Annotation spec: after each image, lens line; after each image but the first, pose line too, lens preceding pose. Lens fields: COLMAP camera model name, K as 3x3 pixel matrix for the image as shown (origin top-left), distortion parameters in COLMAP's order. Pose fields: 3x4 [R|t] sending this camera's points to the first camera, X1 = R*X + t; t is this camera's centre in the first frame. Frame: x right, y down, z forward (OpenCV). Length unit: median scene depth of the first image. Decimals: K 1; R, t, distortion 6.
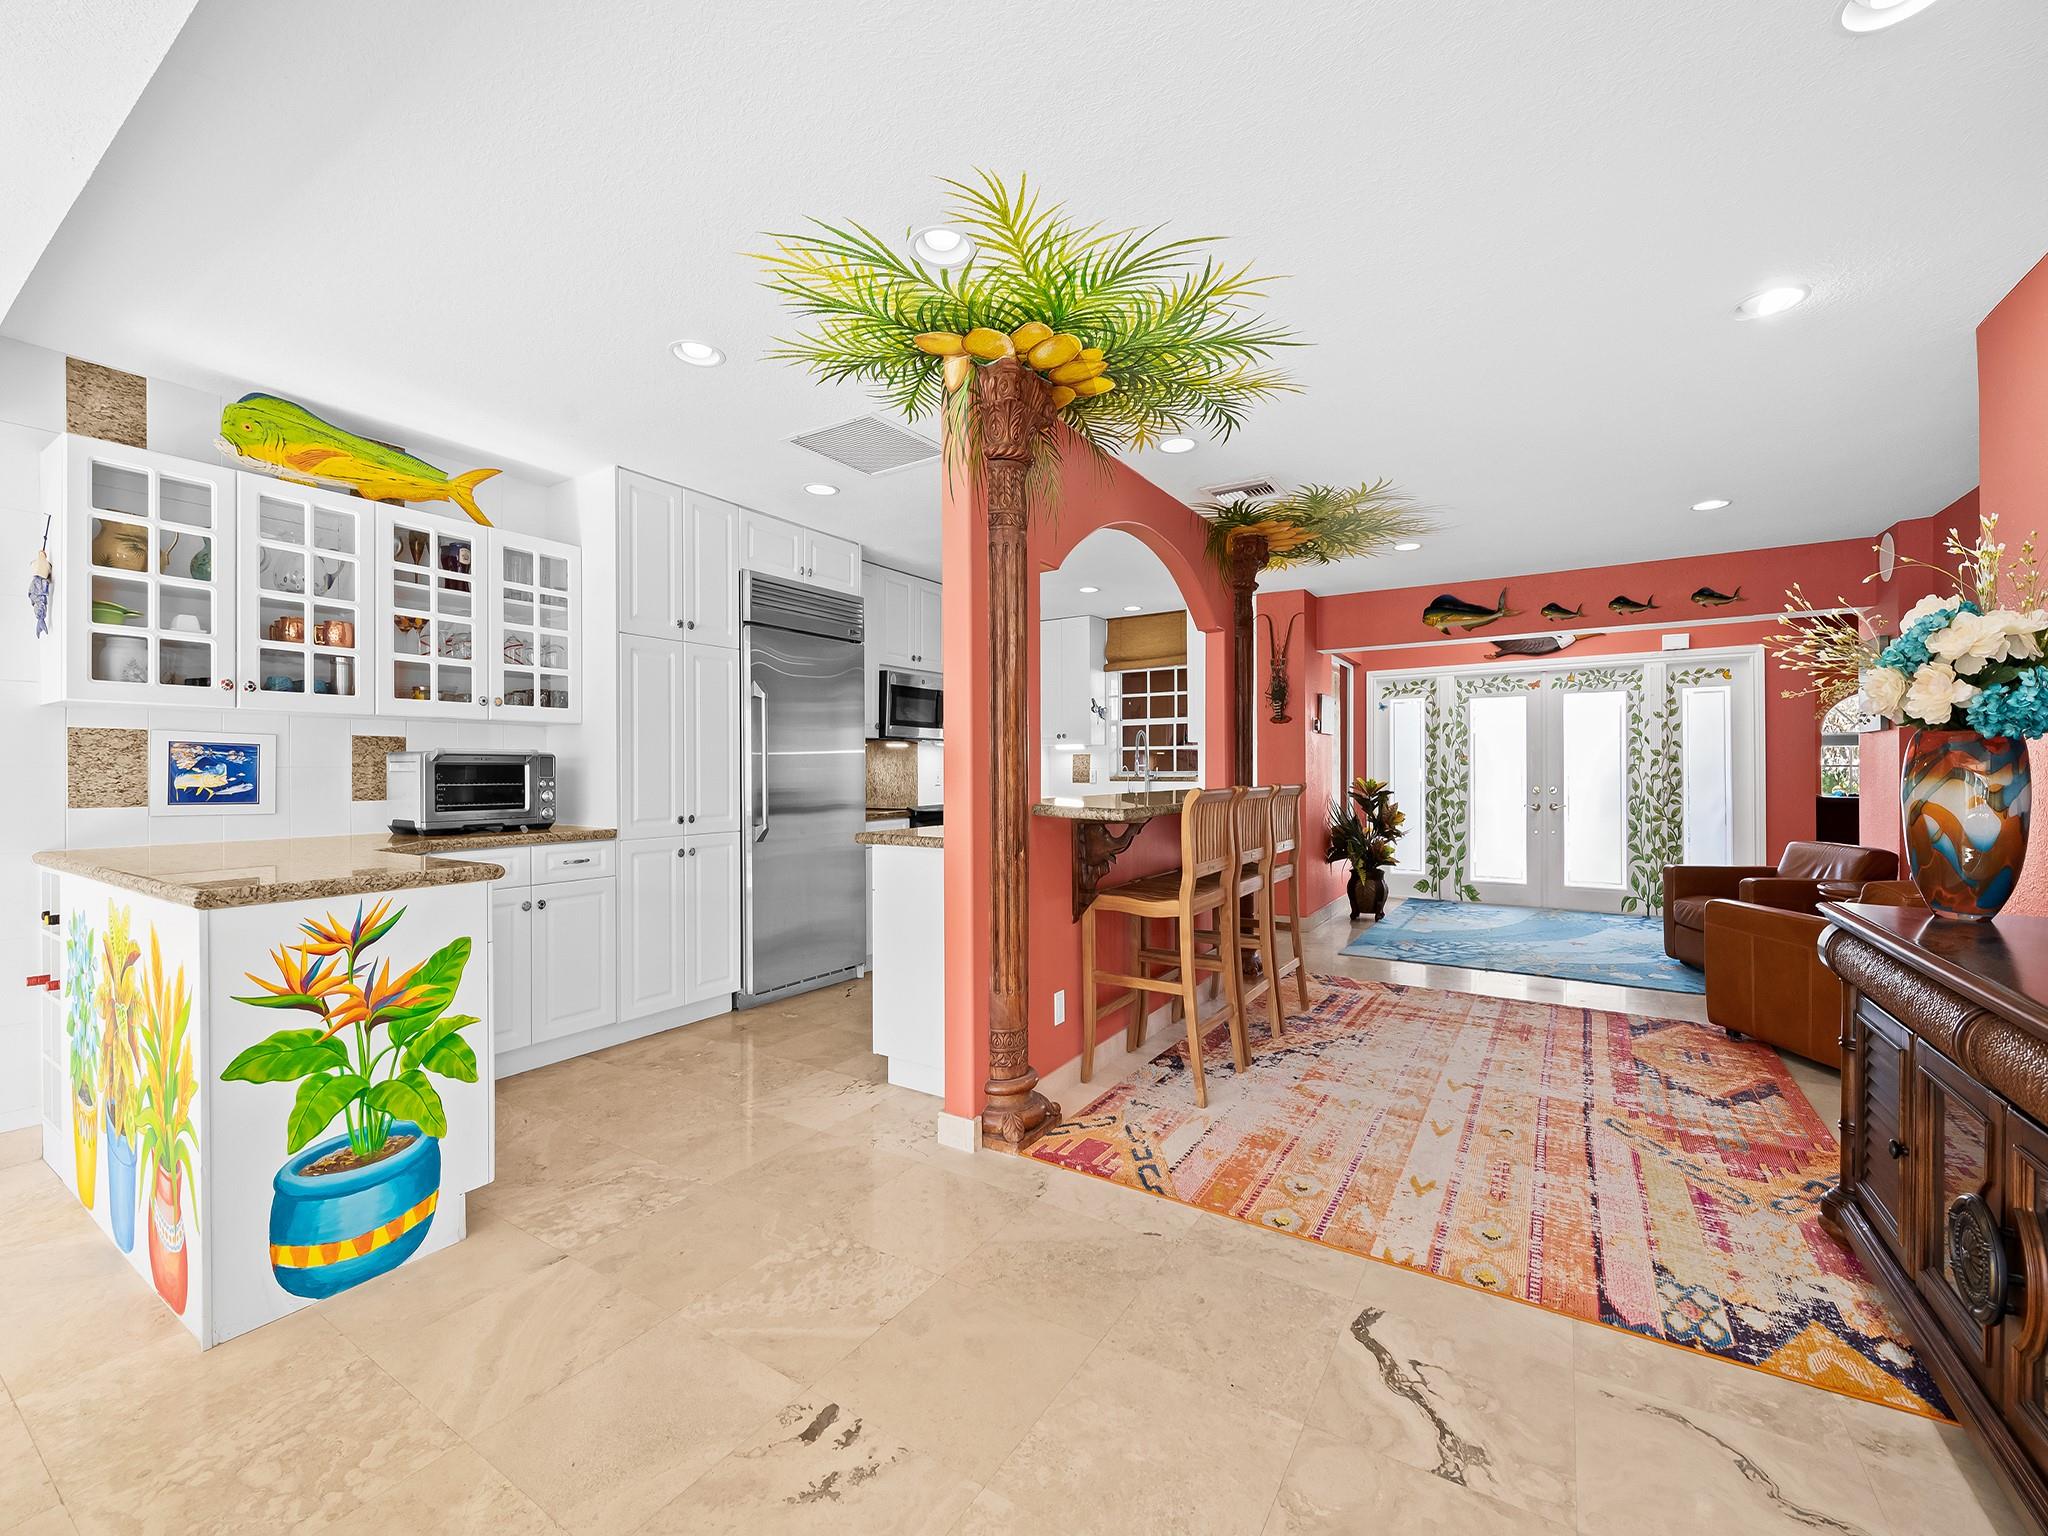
lens RADIAL K [[839.7, 0, 1032.2], [0, 839.7, 763.0], [0, 0, 1]] dist [0.012866, -0.007684]
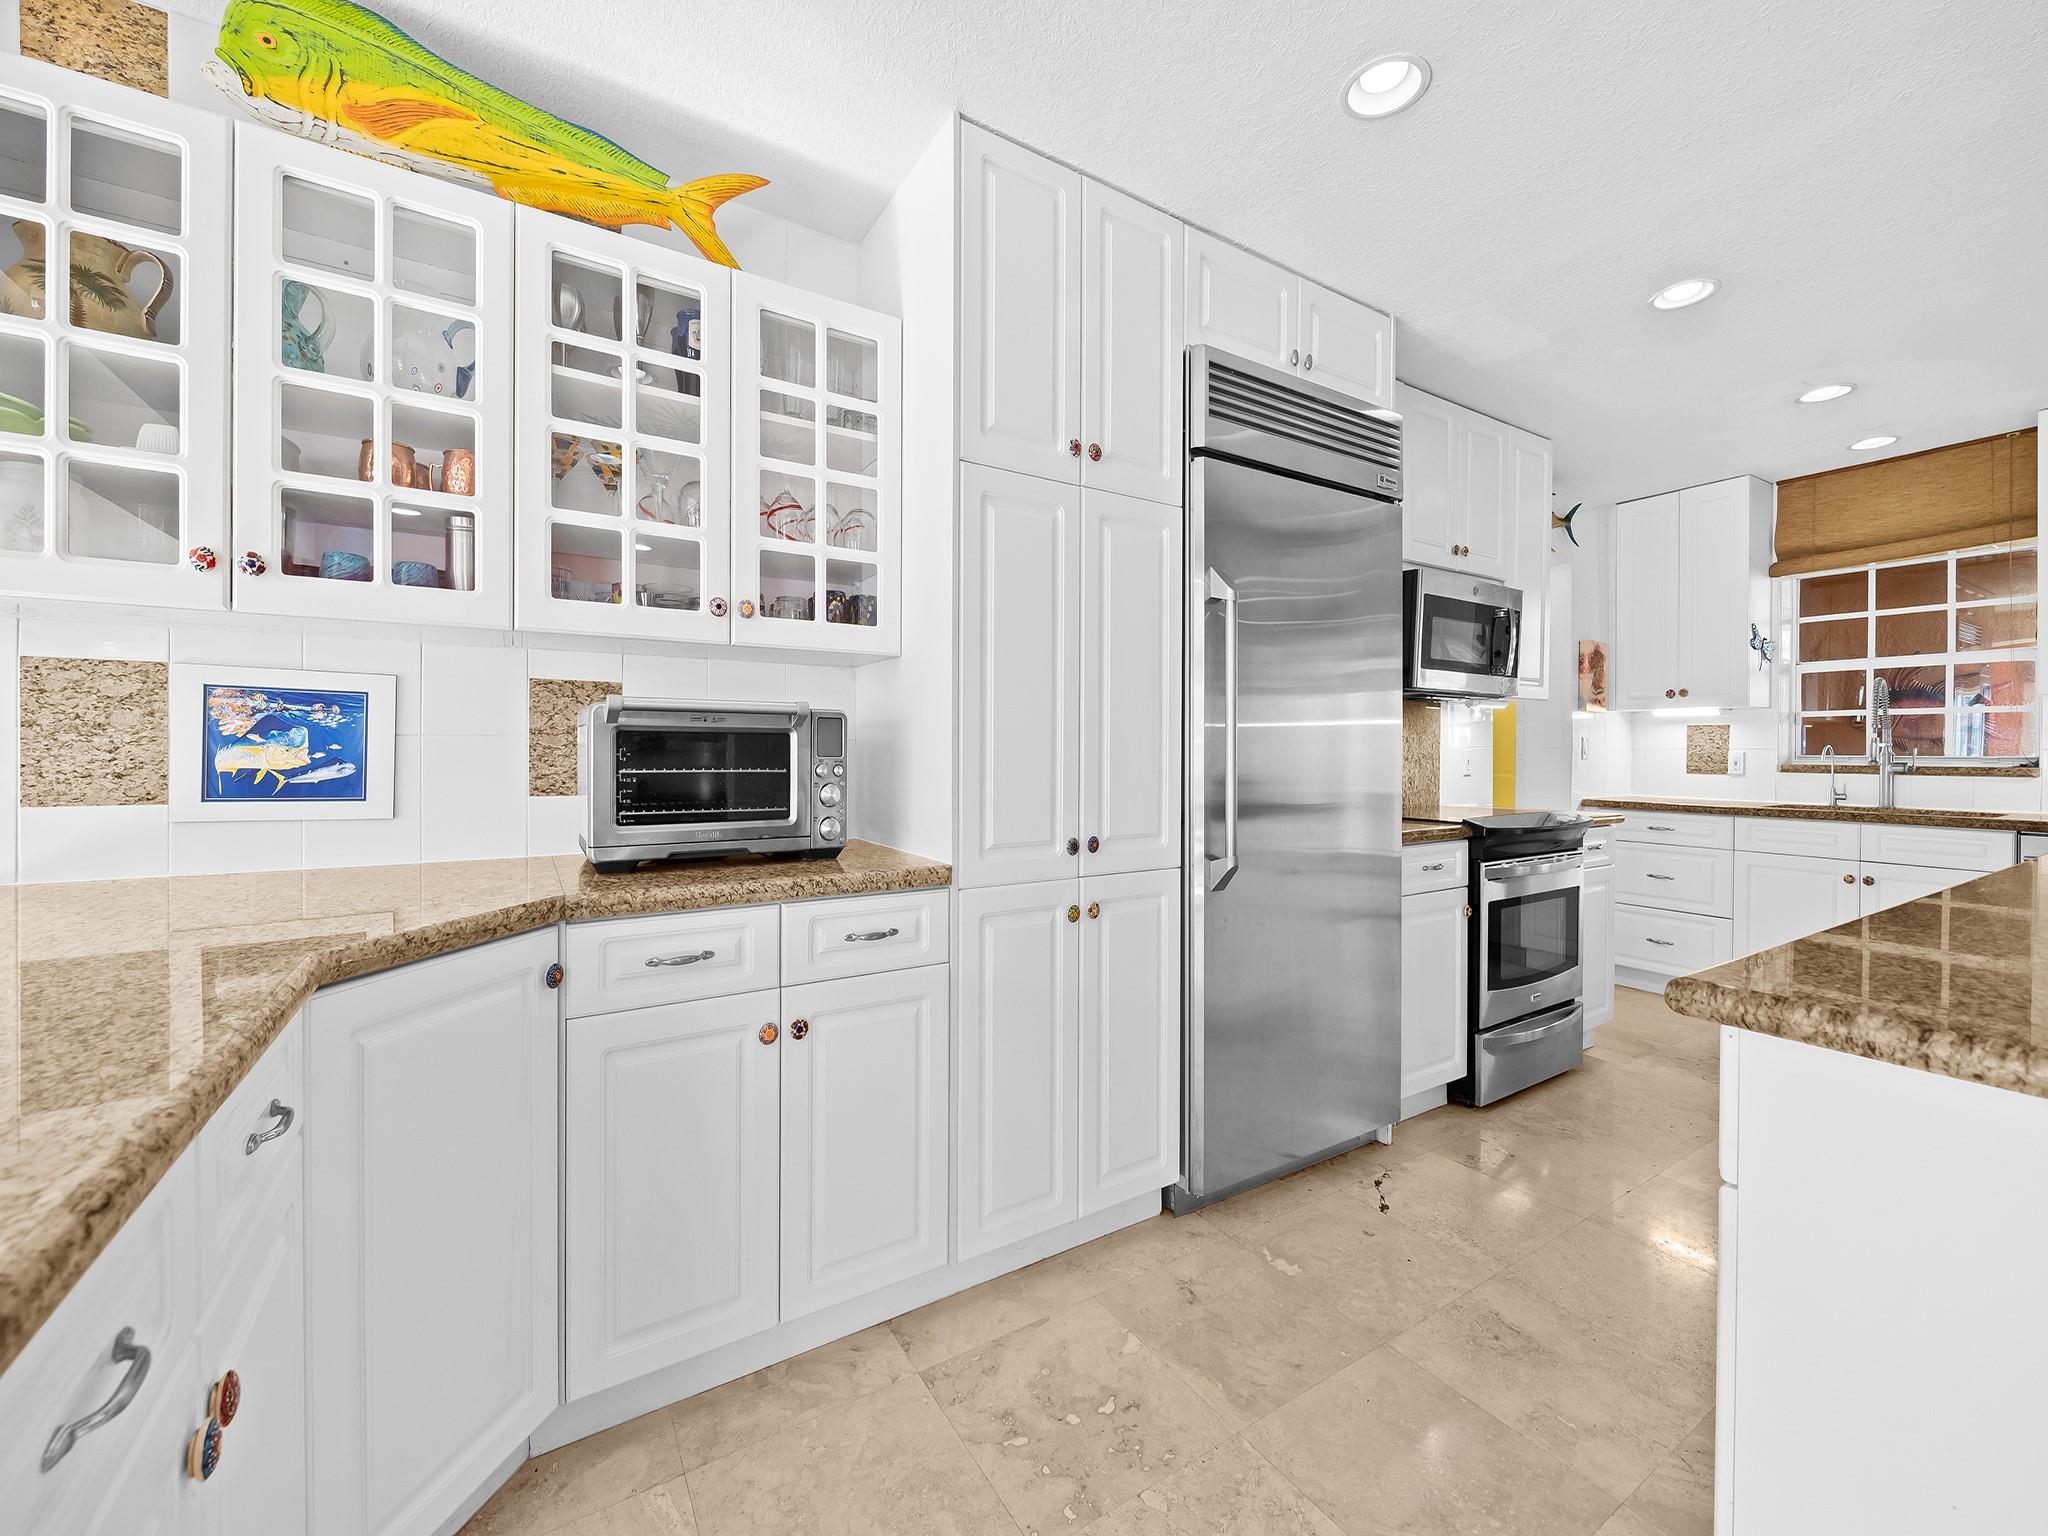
lens RADIAL K [[816.7, 0, 1024.0], [0, 816.7, 768.0], [0, 0, 1]] dist [0.001391, -0.003370]
pose [[0.899144, 0.018522, -0.437260, -0.255019], [-0.004501, 0.999443, 0.033081, 0.006578], [0.437629, -0.027776, 0.898726, 0.605651]]
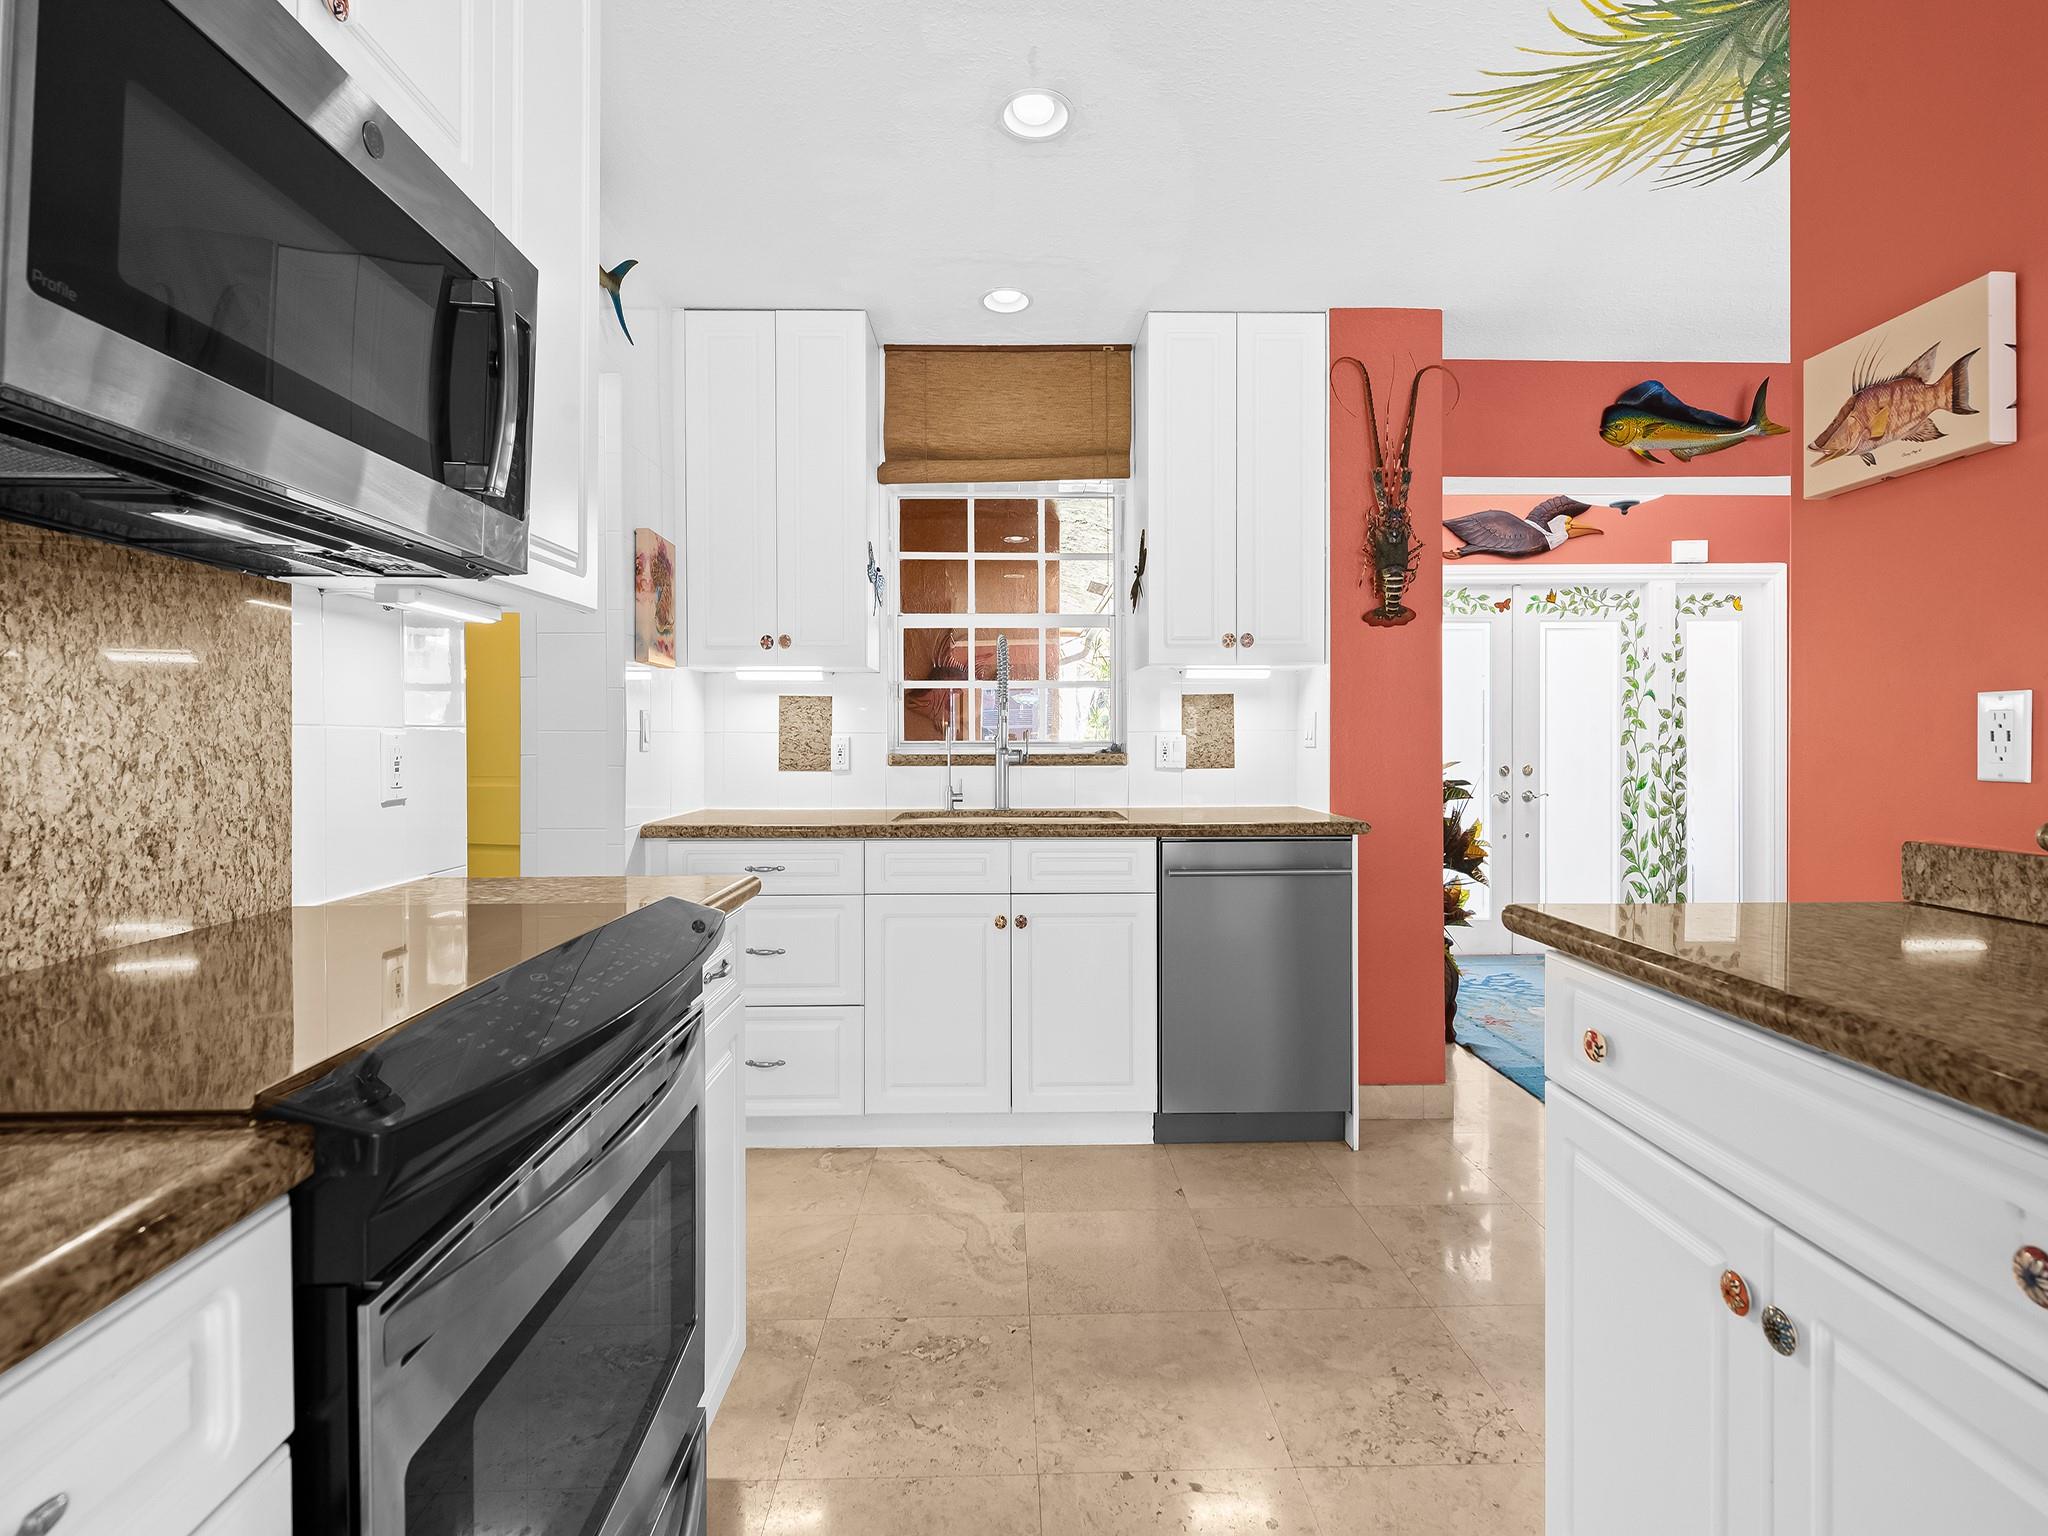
lens RADIAL K [[931.3, 0, 1019.5], [0, 931.3, 726.7], [0, 0, 1]] dist [0.001523, 0.000150]
pose [[0.834627, 0.009406, 0.550735, -0.198327], [-0.005579, 0.999947, -0.008623, 0.014621], [-0.550787, 0.004125, 0.834636, 1.267258]]
